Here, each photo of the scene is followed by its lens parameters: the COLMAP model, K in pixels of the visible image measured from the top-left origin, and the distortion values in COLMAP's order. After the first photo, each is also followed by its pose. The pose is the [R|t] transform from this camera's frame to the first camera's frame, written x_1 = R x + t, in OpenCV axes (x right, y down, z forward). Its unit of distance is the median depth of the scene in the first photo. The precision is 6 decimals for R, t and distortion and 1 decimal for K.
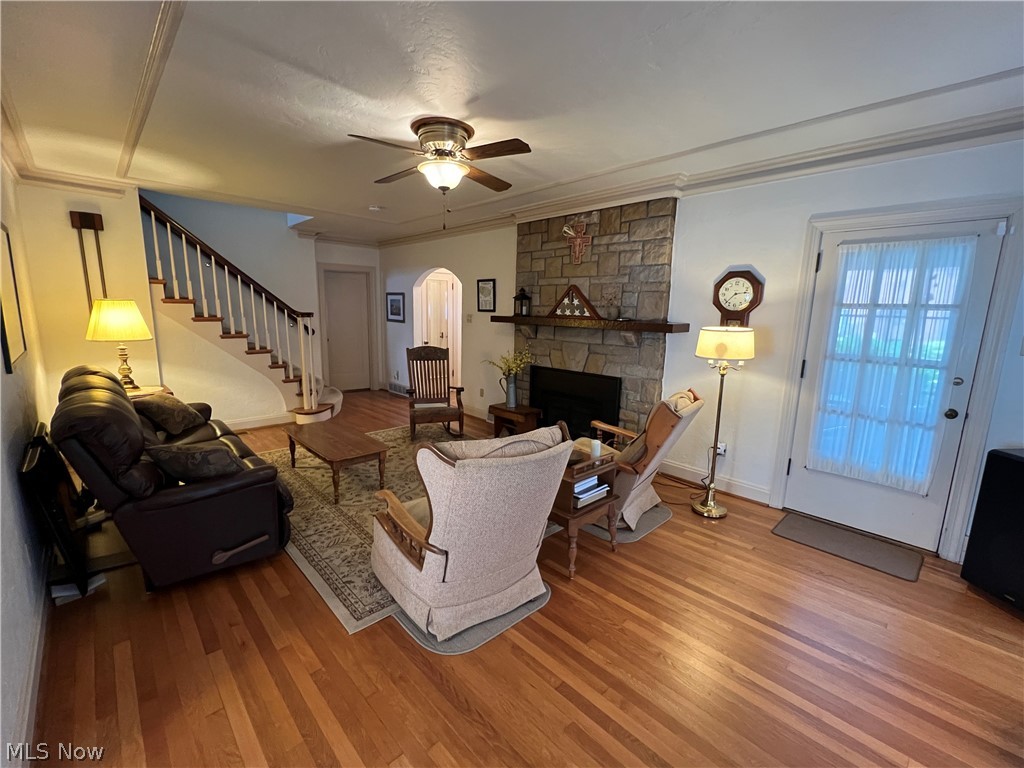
lens RADIAL K [[439.1, 0, 513.4], [0, 439.1, 386.3], [0, 0, 1]] dist [-0.000167, 0.000079]
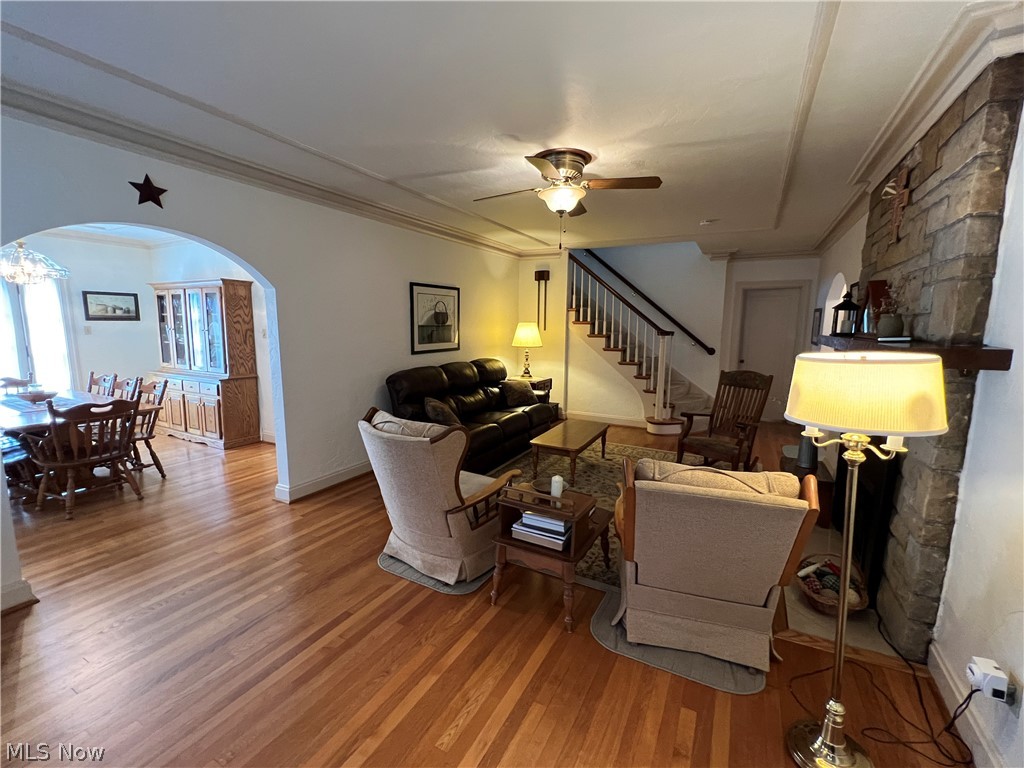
lens RADIAL K [[439.1, 0, 513.4], [0, 439.1, 386.3], [0, 0, 1]] dist [-0.000167, 0.000079]
pose [[0.307207, 0.117038, -0.944418, 0.523000], [-0.170432, 0.983130, 0.066396, -0.048021], [0.936257, 0.140562, 0.321972, 0.360523]]
